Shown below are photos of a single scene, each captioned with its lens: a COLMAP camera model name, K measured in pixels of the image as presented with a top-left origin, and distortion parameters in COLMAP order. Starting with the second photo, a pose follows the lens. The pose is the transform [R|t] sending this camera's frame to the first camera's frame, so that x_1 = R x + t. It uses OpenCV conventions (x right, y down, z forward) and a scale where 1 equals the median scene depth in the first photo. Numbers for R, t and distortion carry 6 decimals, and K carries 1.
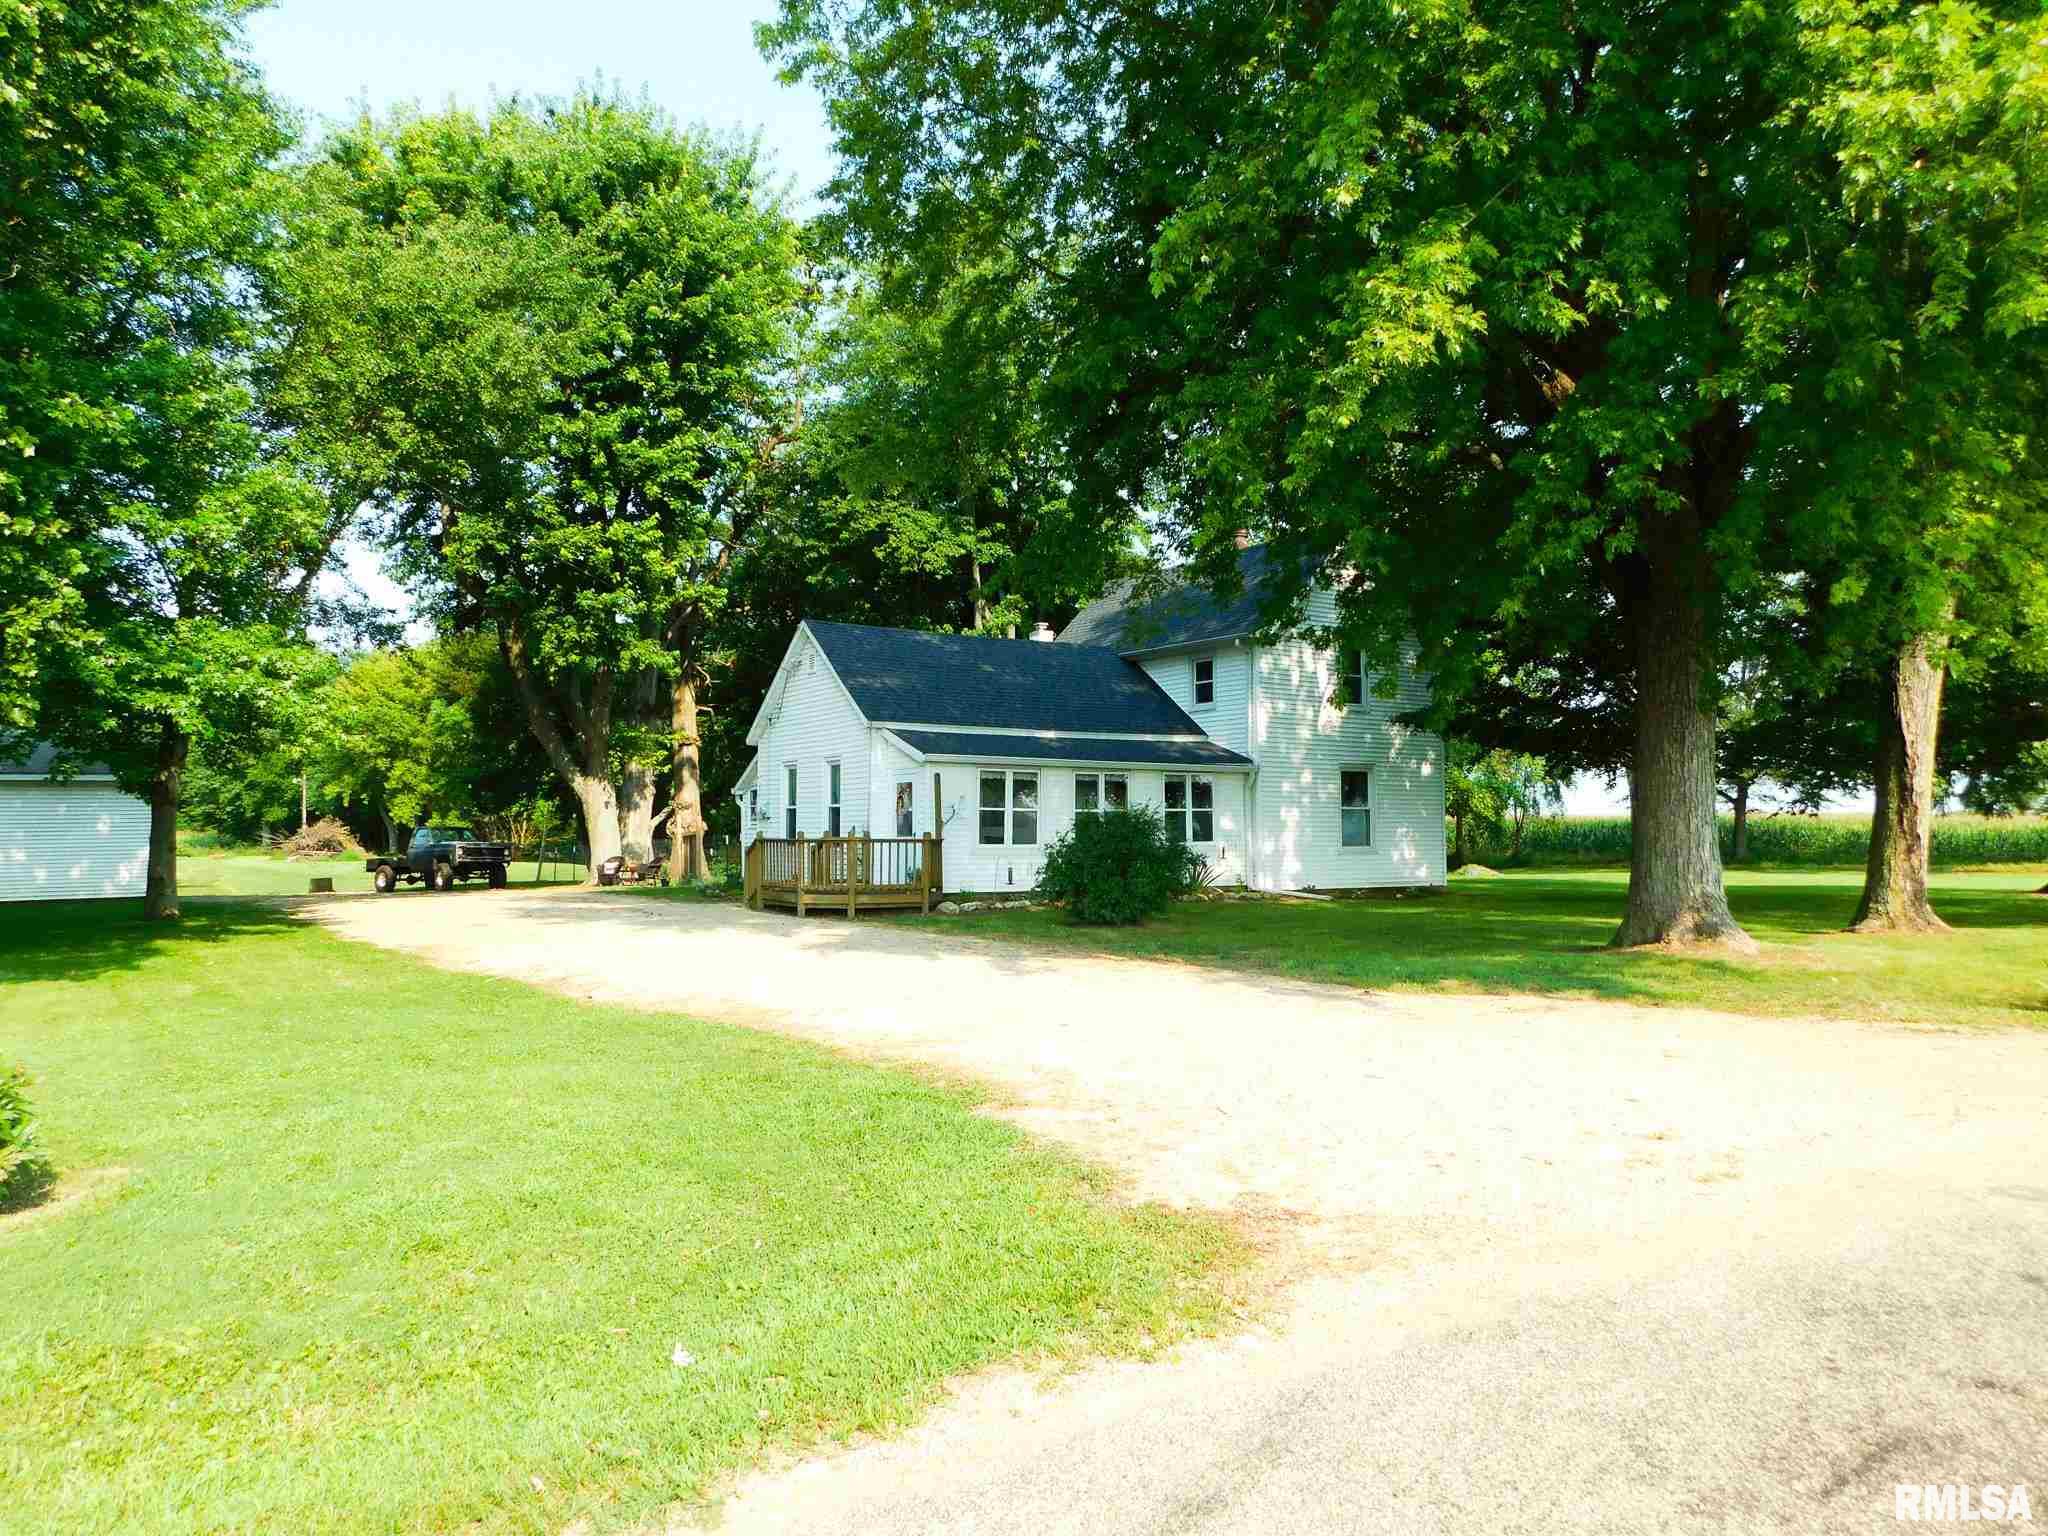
lens RADIAL K [[1393.6, 0, 1026.7], [0, 1393.6, 799.3], [0, 0, 1]] dist [-0.077502, 0.064868]
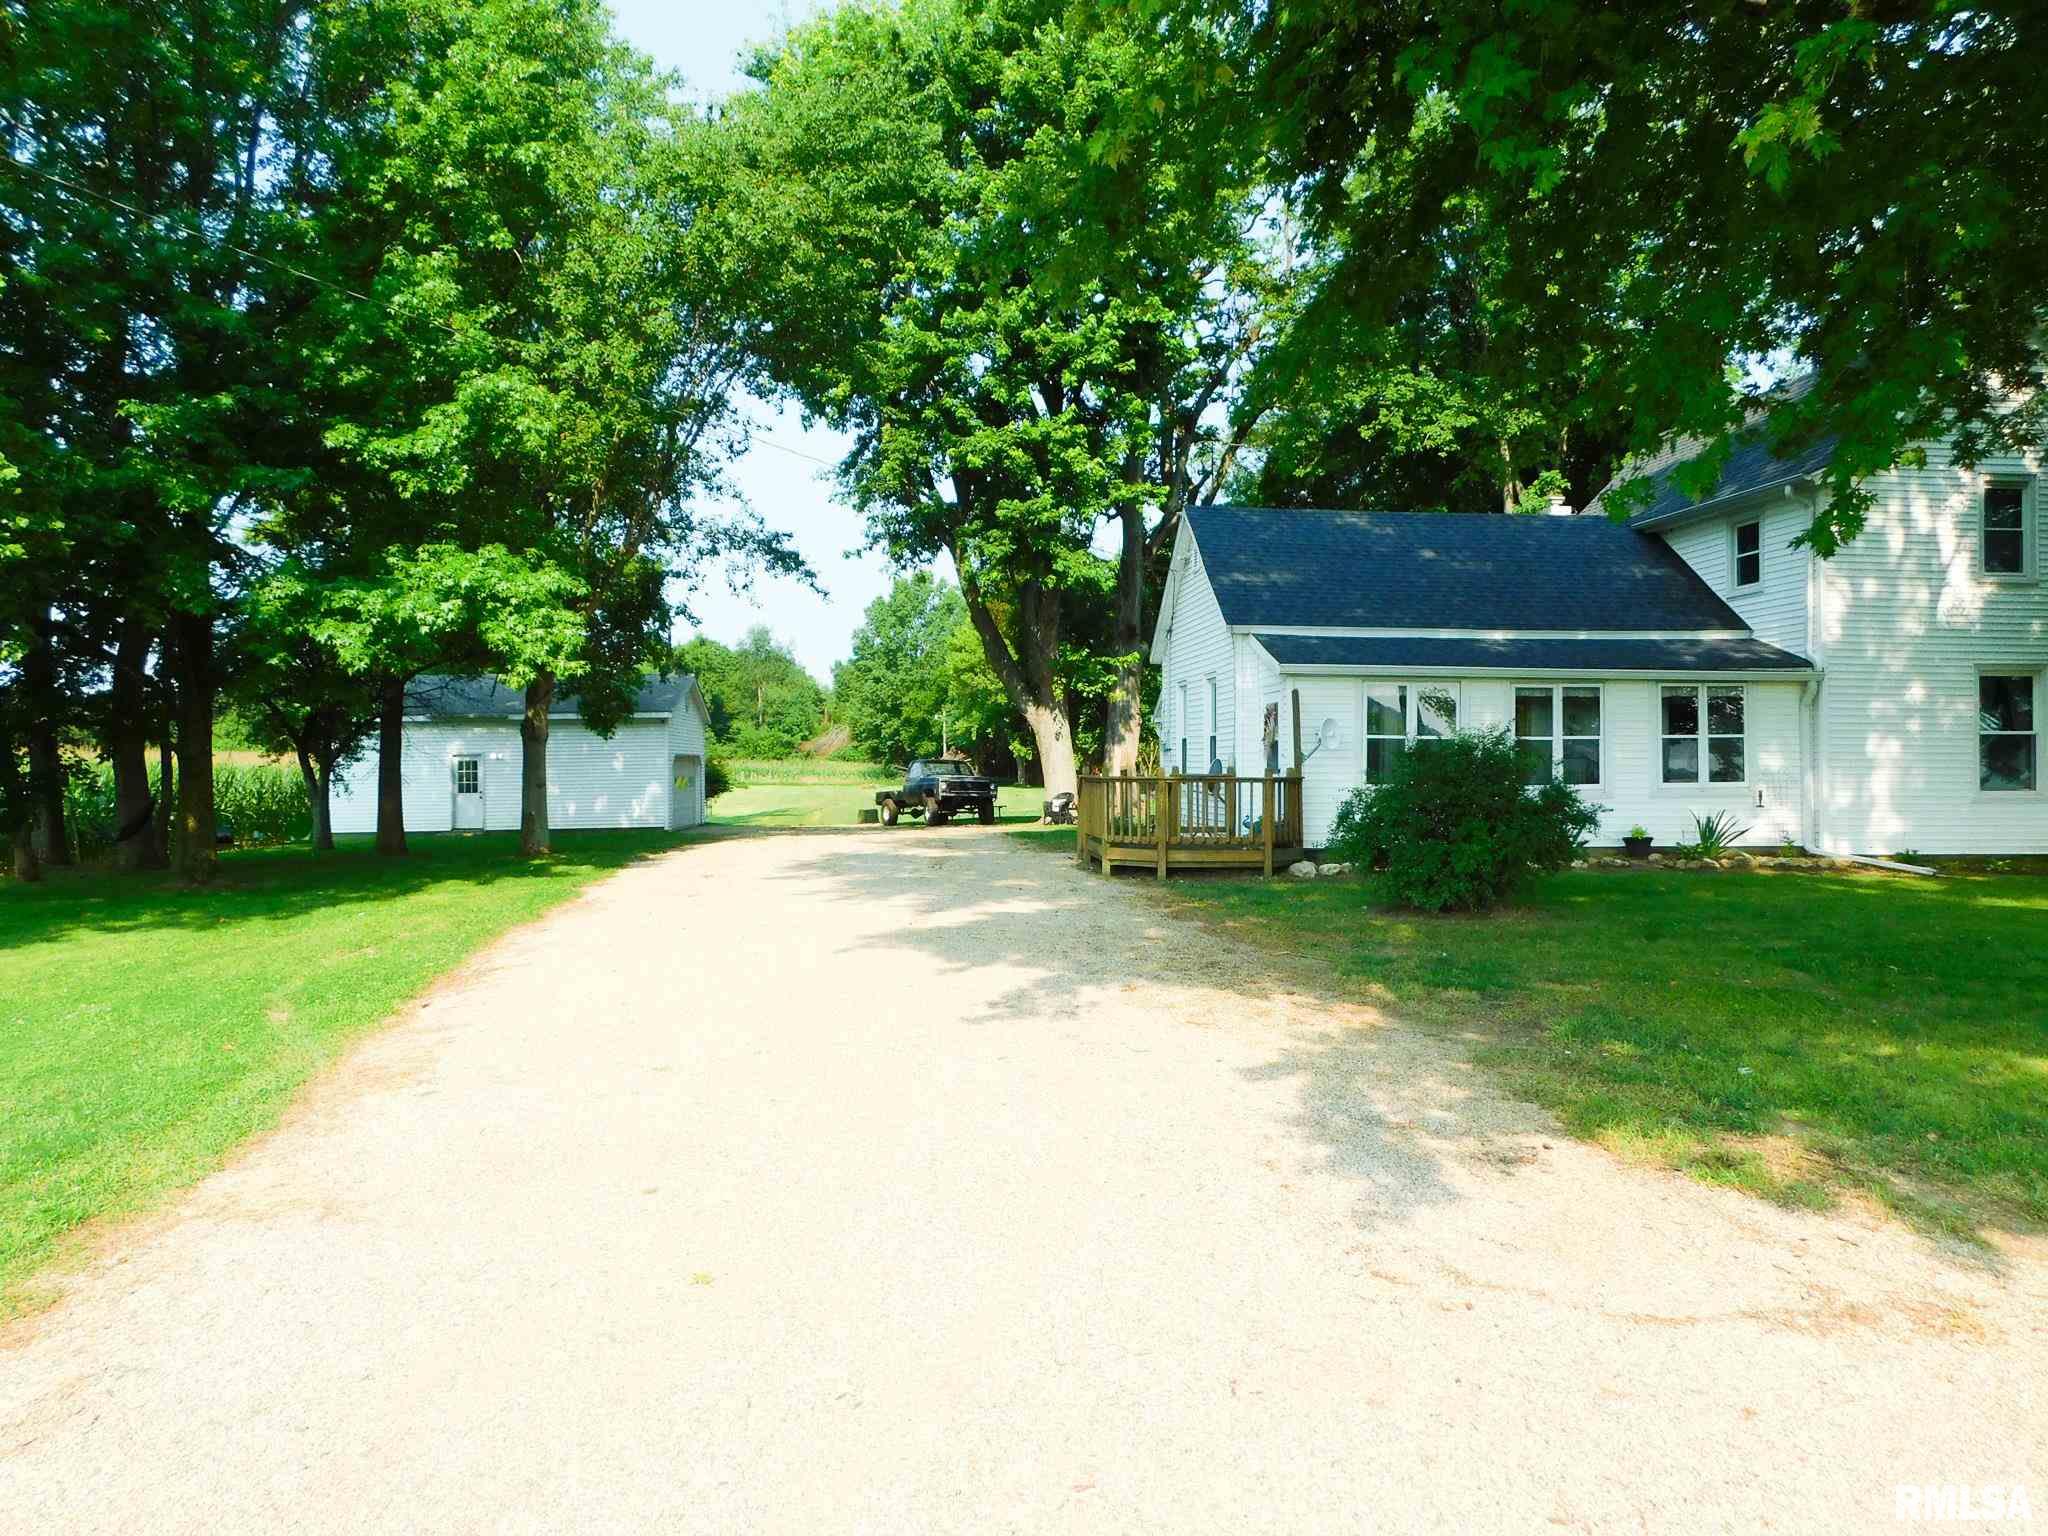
lens RADIAL K [[1395.2, 0, 1012.5], [0, 1395.2, 764.7], [0, 0, 1]] dist [-0.060316, 0.062073]
pose [[0.887944, 0.001270, -0.459951, 0.117430], [0.009902, 0.999712, 0.021877, 0.002830], [0.459846, -0.023980, 0.887675, 0.212270]]
